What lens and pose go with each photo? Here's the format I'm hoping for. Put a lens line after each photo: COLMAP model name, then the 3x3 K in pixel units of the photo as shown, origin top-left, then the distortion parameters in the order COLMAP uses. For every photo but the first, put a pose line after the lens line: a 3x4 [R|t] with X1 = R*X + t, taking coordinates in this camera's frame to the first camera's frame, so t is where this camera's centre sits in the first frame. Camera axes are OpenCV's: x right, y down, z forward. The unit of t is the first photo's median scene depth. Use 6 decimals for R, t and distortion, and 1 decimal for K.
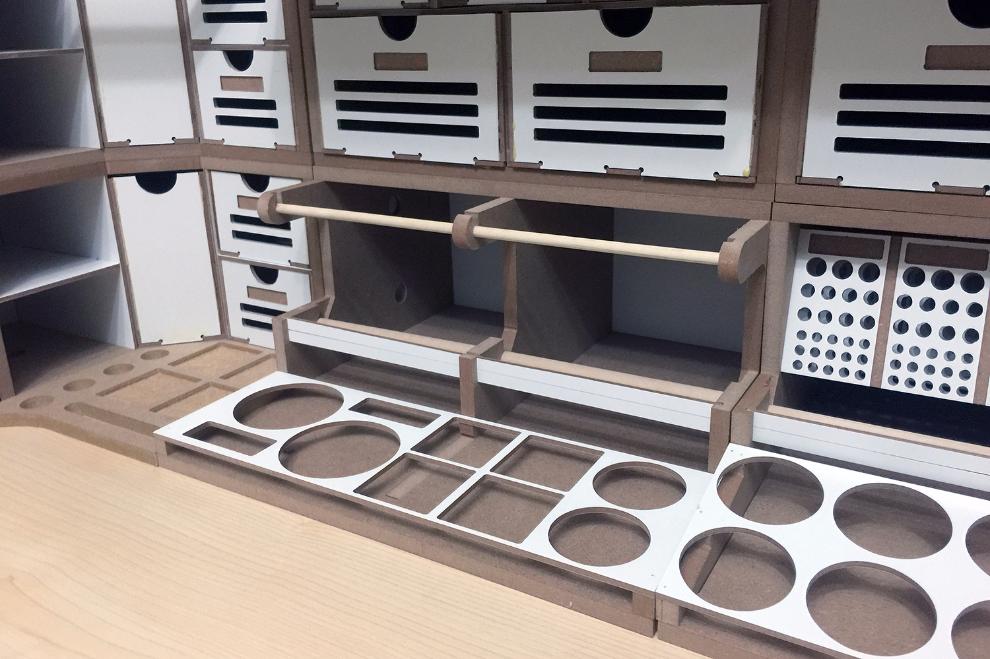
lens RADIAL K [[868.0, 0, 494.2], [0, 868.0, 299.9], [0, 0, 1]] dist [0.055204, -0.060637]
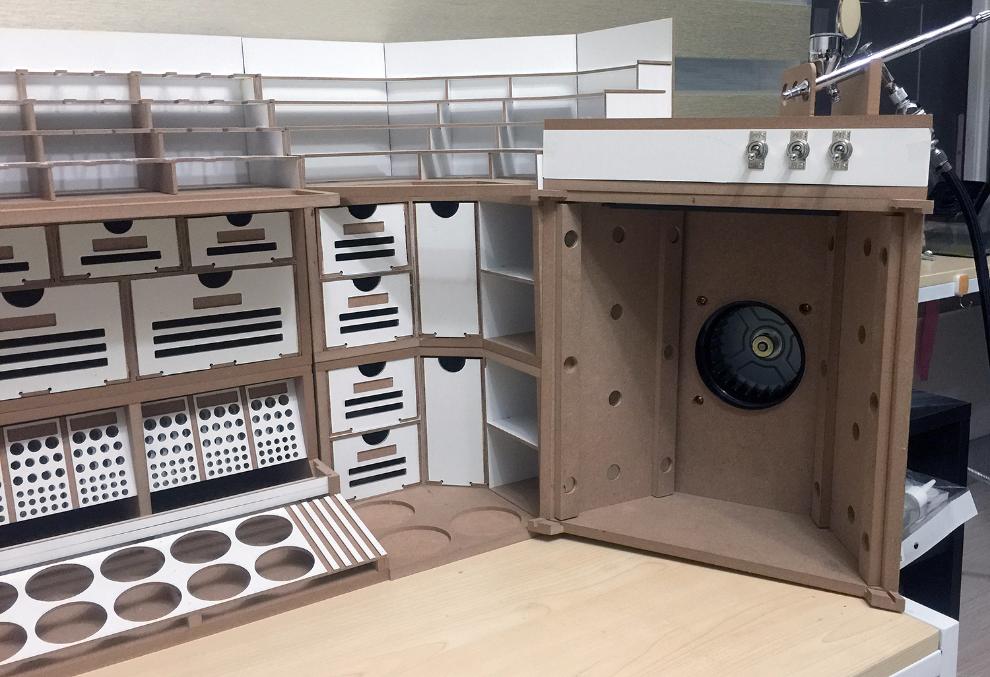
lens RADIAL K [[965.8, 0, 533.9], [0, 965.8, 301.2], [0, 0, 1]] dist [0.071624, 0.000000]
pose [[0.433361, -0.131972, 0.891505, -0.664317], [0.290581, 0.956850, 0.000394, -0.009730], [-0.853089, 0.258884, 0.453010, -0.686240]]
